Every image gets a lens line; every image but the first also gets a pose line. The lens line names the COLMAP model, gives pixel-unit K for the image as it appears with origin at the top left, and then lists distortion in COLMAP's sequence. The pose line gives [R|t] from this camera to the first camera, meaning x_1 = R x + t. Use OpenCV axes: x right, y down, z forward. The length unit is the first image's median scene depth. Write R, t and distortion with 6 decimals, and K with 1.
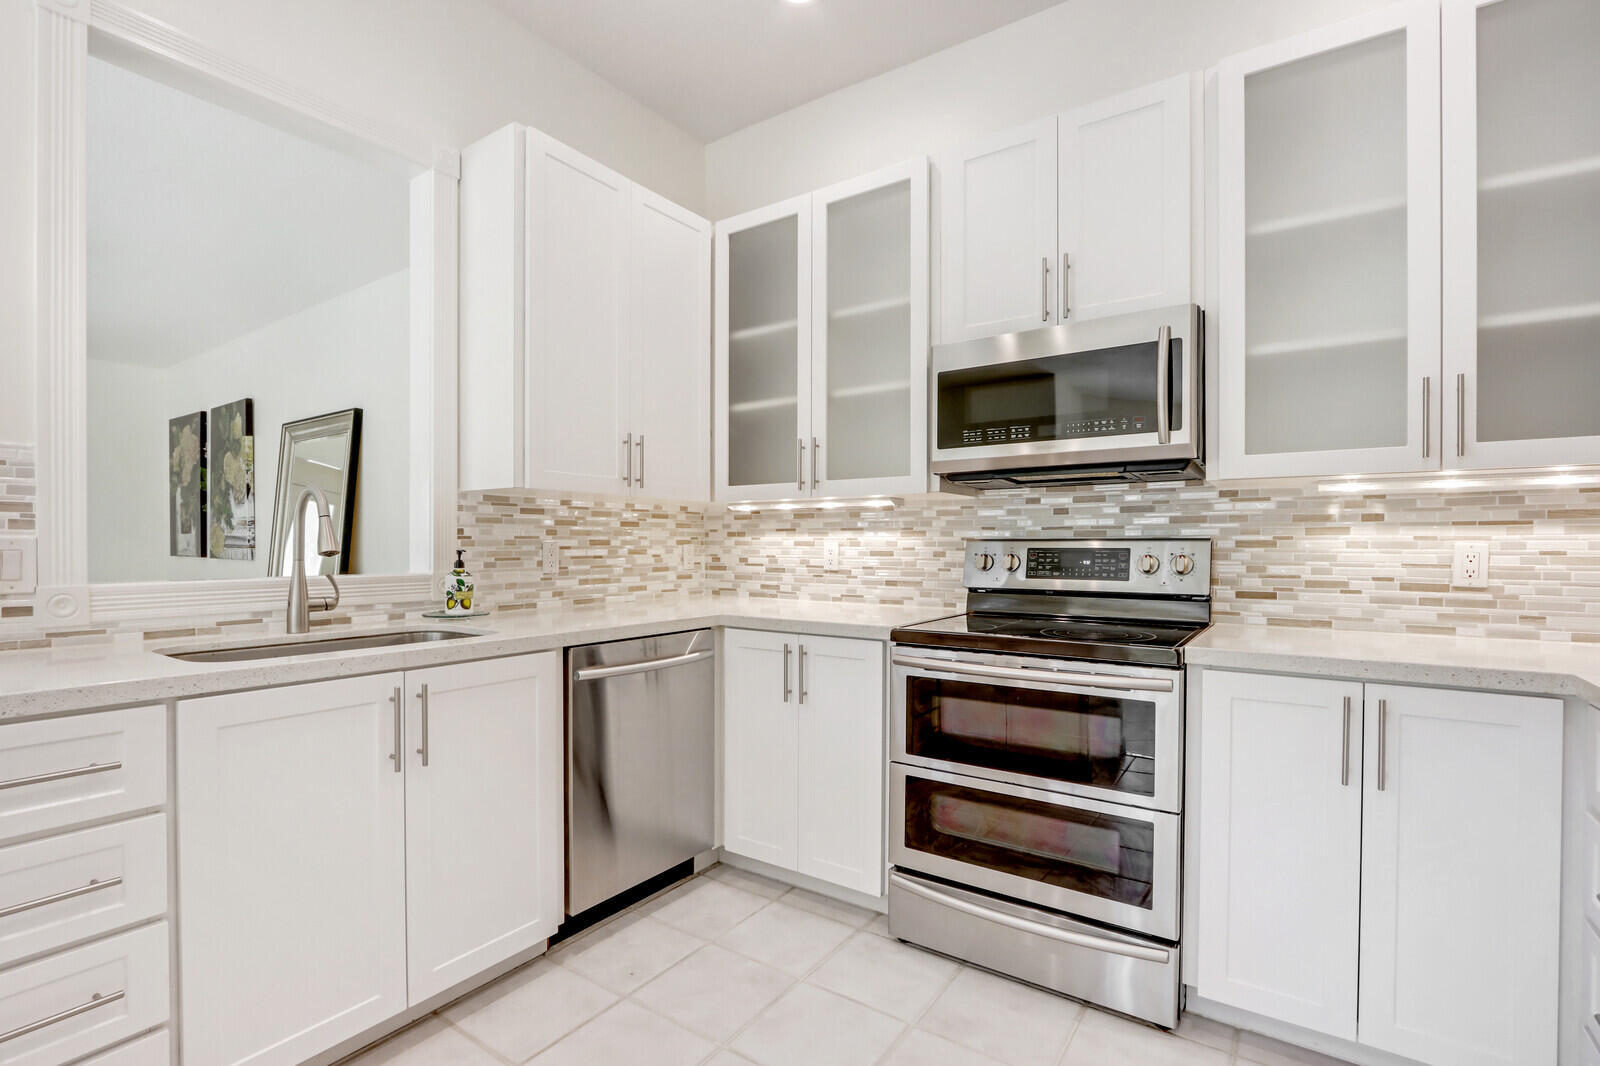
lens RADIAL K [[748.6, 0, 798.6], [0, 748.6, 540.8], [0, 0, 1]] dist [-0.020653, 0.000735]
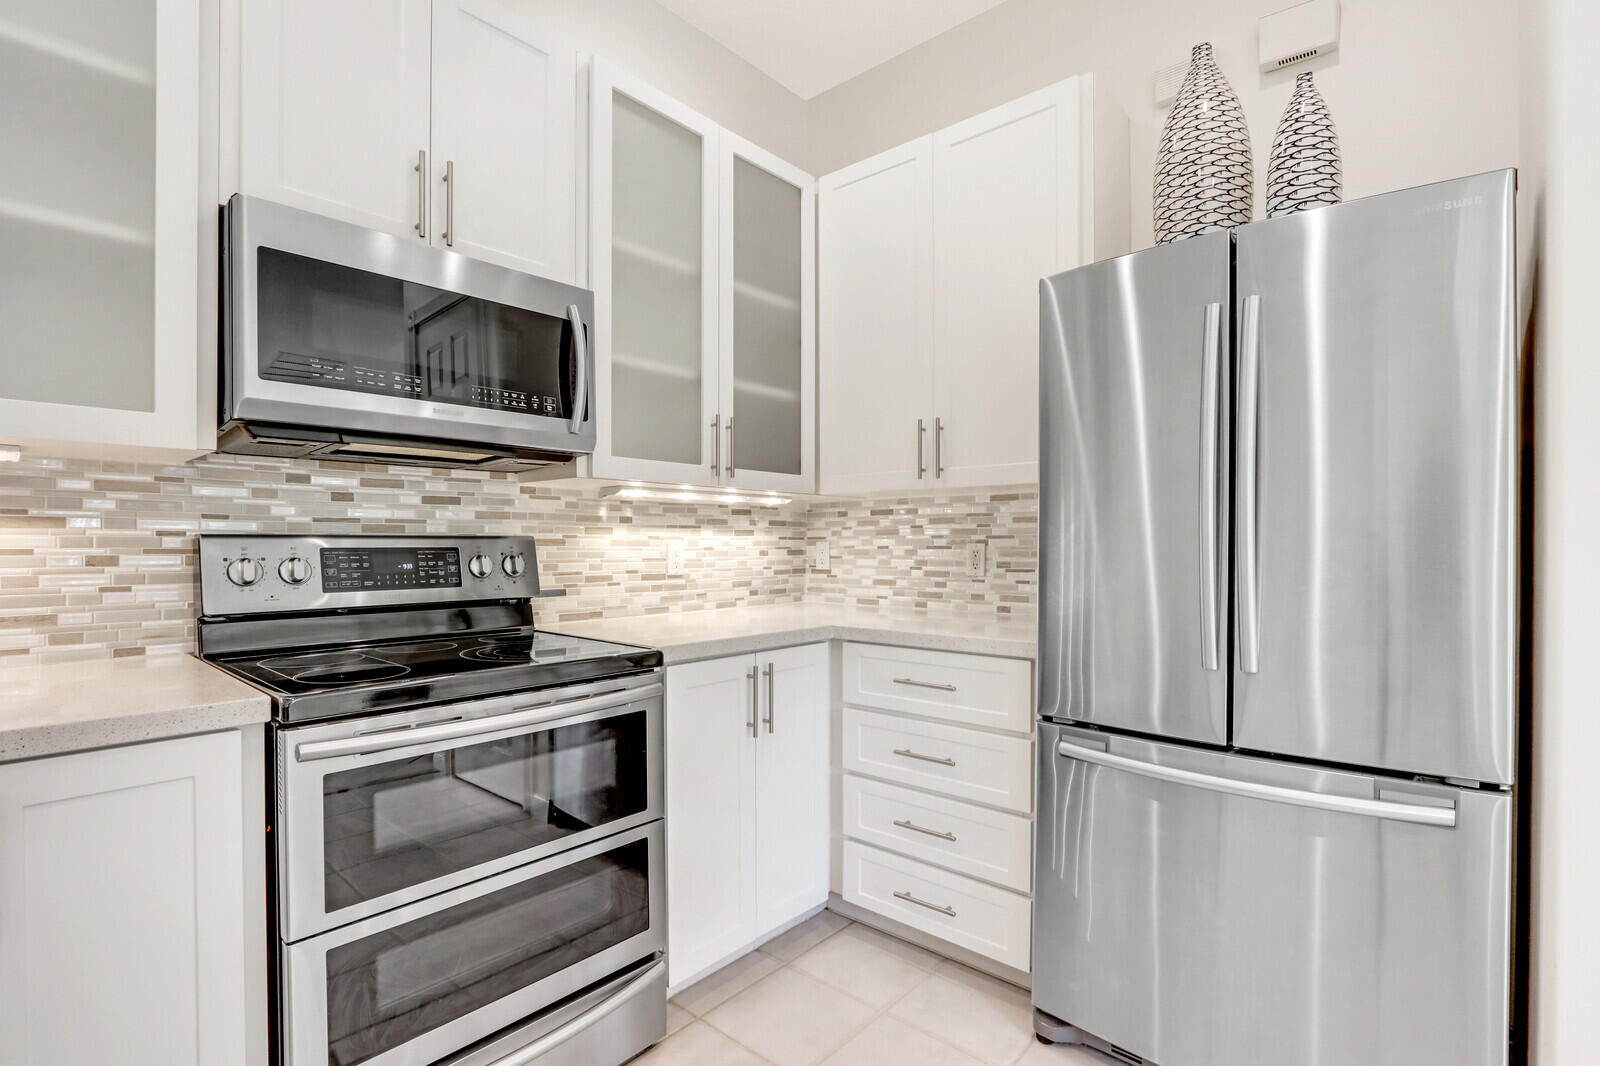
lens RADIAL K [[748.6, 0, 798.6], [0, 748.6, 540.8], [0, 0, 1]] dist [-0.020653, 0.000735]
pose [[0.118242, 0.001930, 0.992983, -0.298806], [-0.005064, 0.999986, -0.001341, 0.001550], [-0.992972, -0.004870, 0.118250, 0.468072]]
